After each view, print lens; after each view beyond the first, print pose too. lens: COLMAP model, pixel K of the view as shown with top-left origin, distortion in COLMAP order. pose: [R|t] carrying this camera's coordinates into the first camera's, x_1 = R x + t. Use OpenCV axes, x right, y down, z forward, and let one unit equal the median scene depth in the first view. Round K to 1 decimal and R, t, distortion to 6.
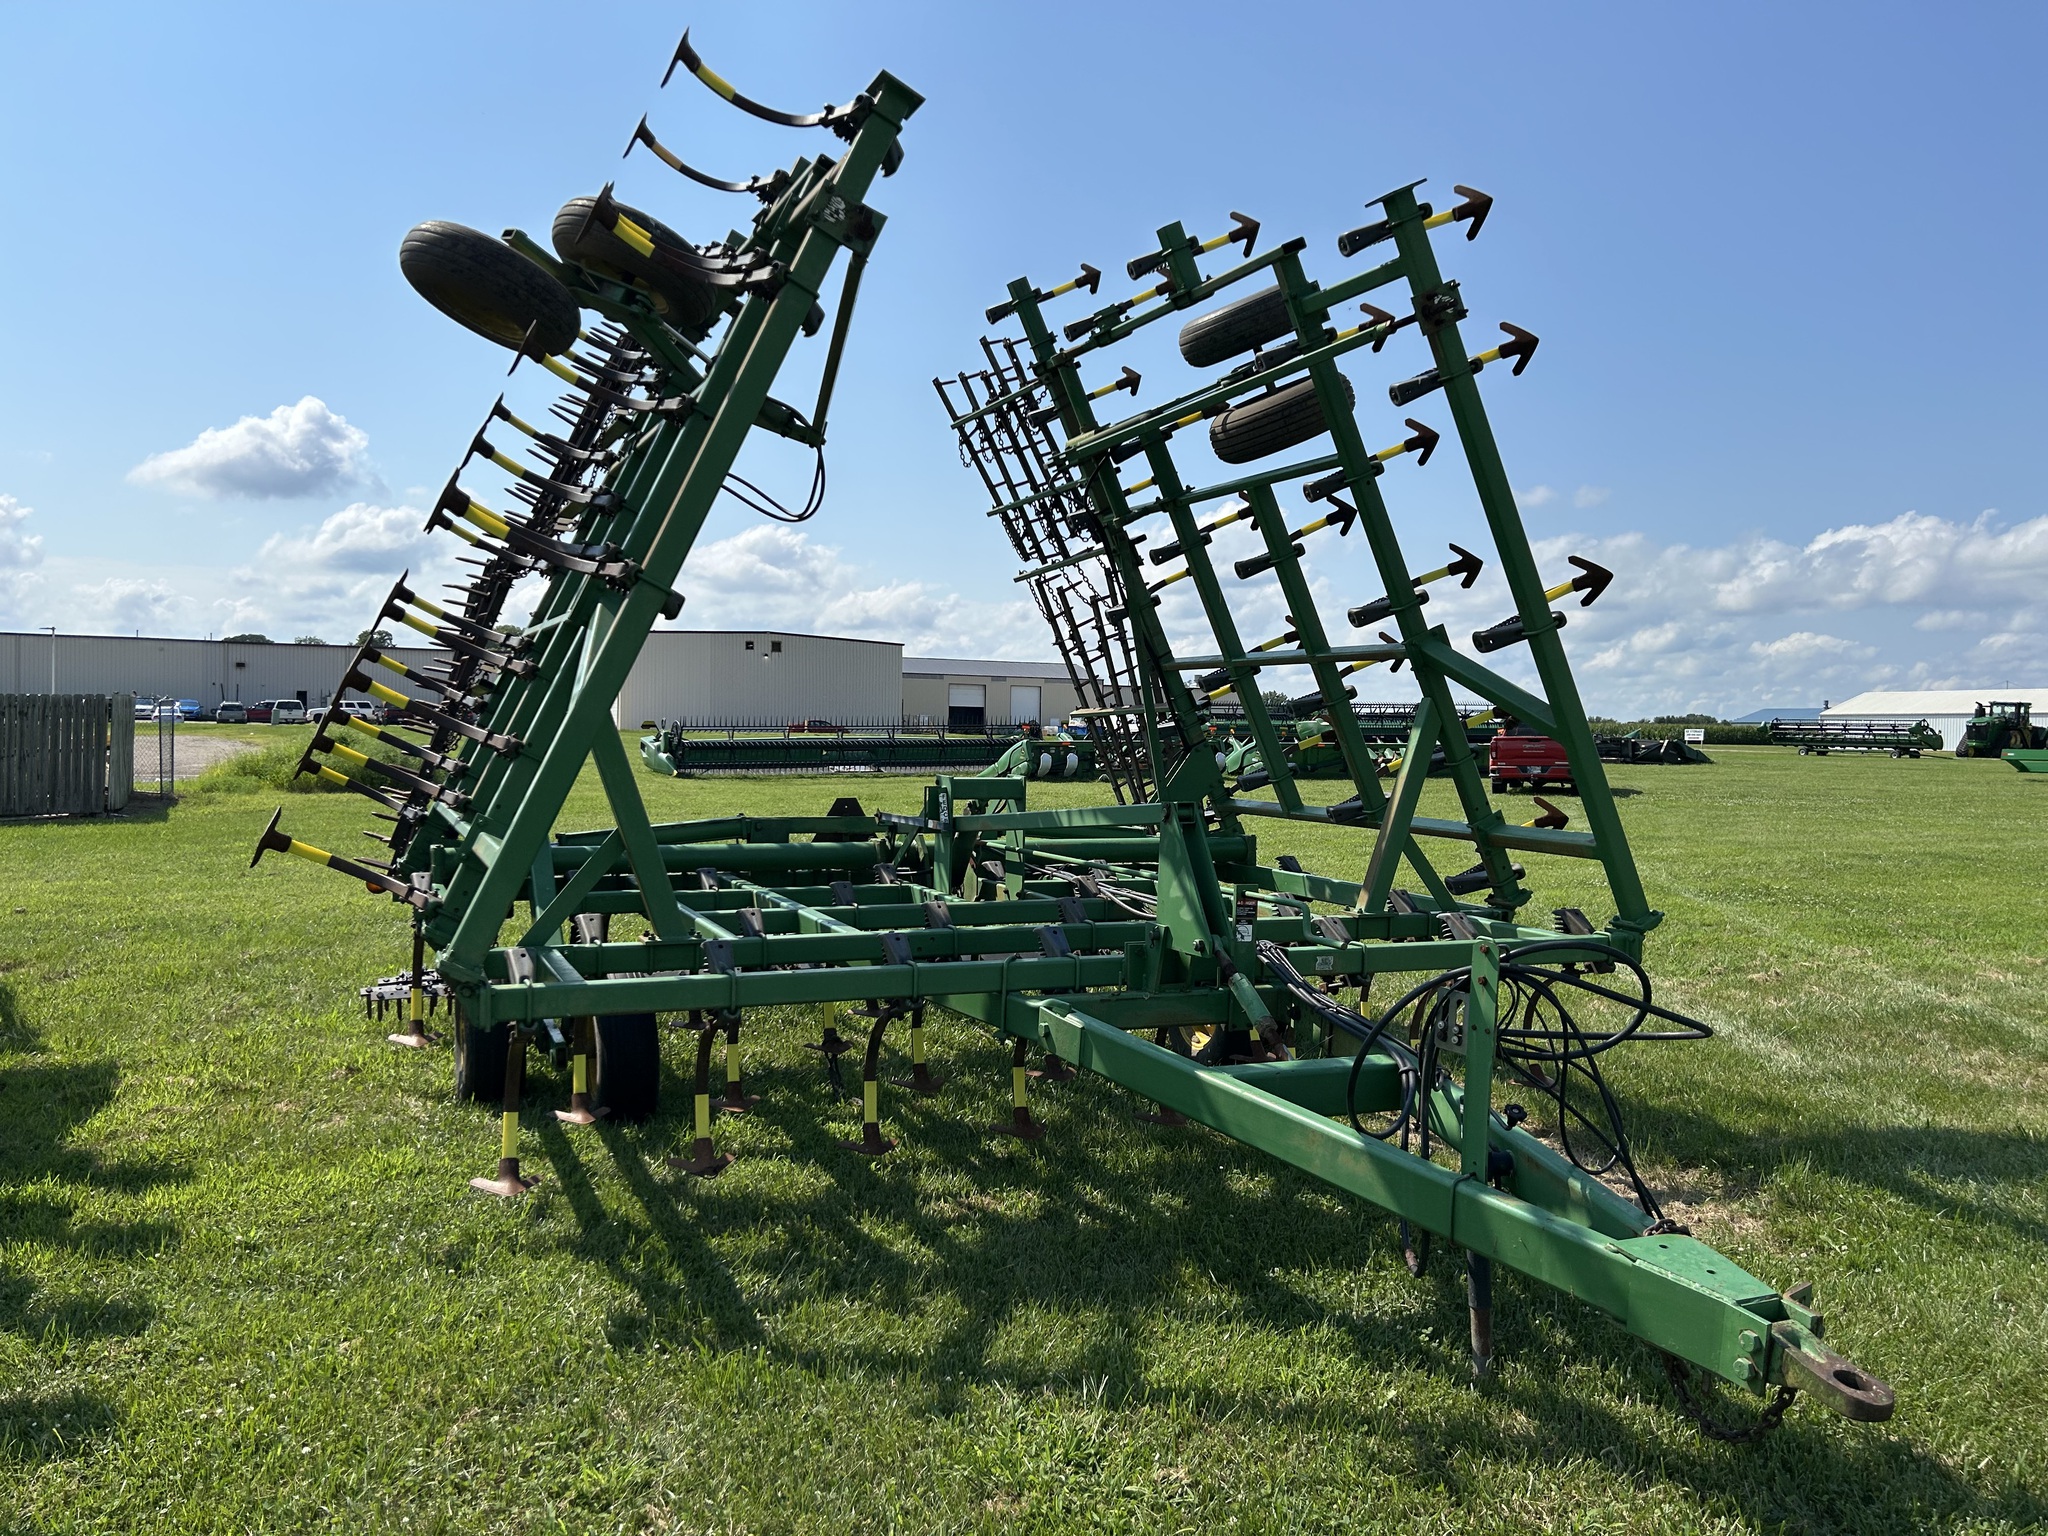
lens RADIAL K [[1551.7, 0, 1010.6], [0, 1551.7, 790.1], [0, 0, 1]] dist [0.044956, -0.043765]
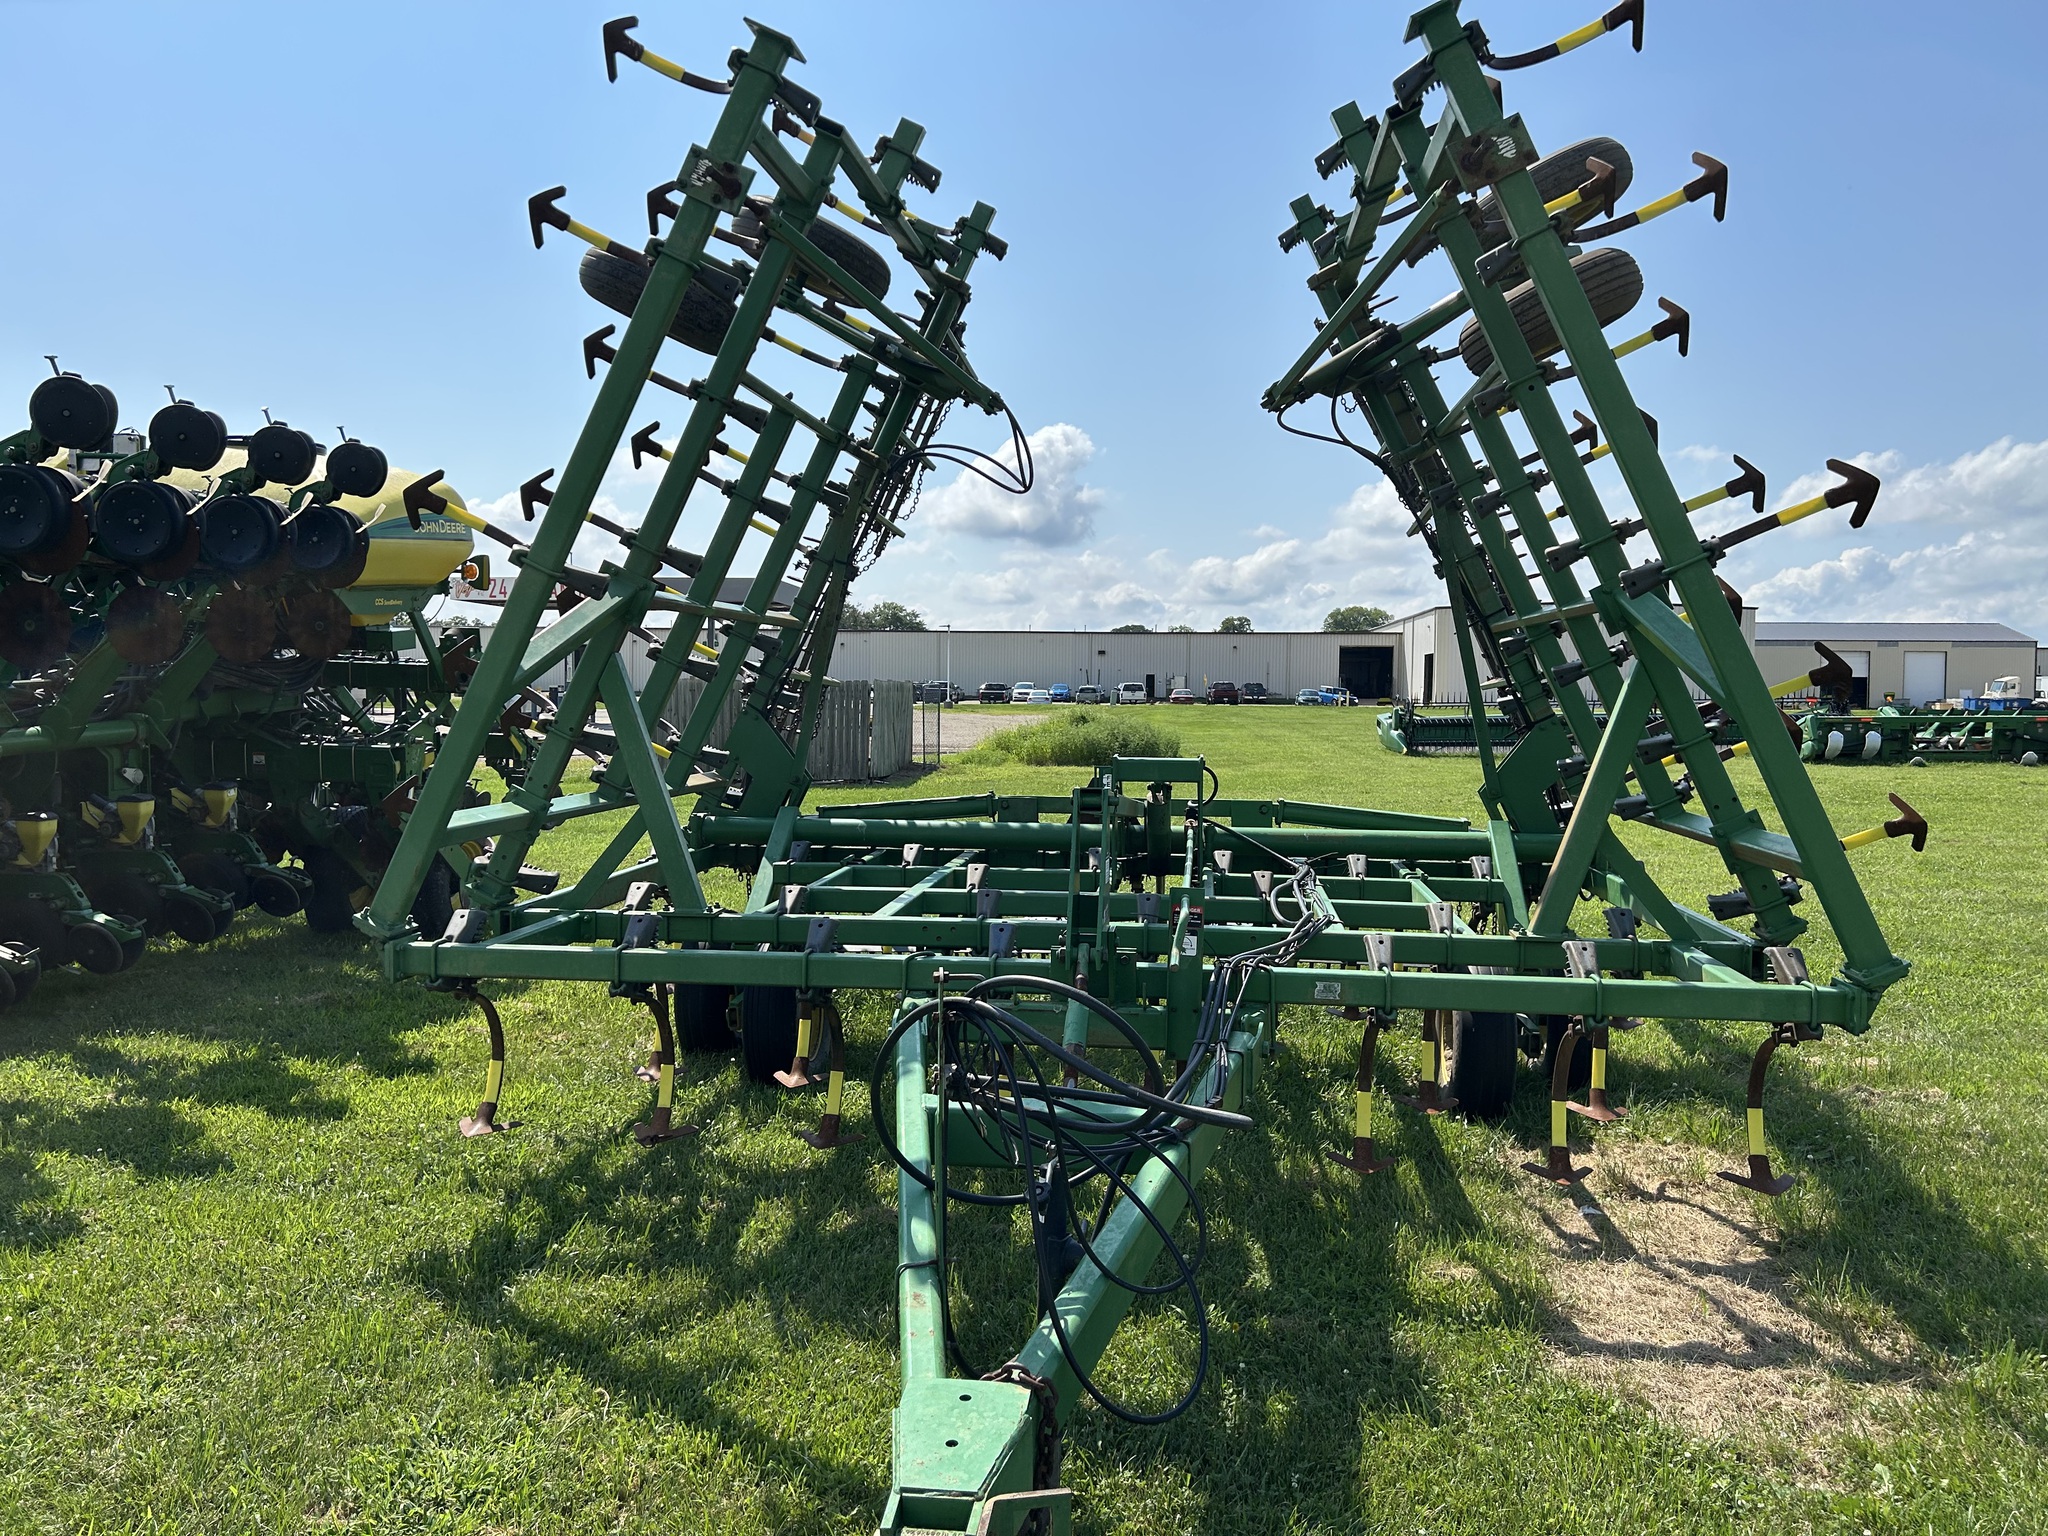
lens RADIAL K [[1551.7, 0, 1037.6], [0, 1551.7, 765.4], [0, 0, 1]] dist [0.044956, -0.043765]
pose [[0.838893, 0.014404, -0.544106, 0.173030], [-0.015077, 0.999881, 0.003225, -0.002322], [0.544088, 0.005498, 0.839010, 0.077130]]
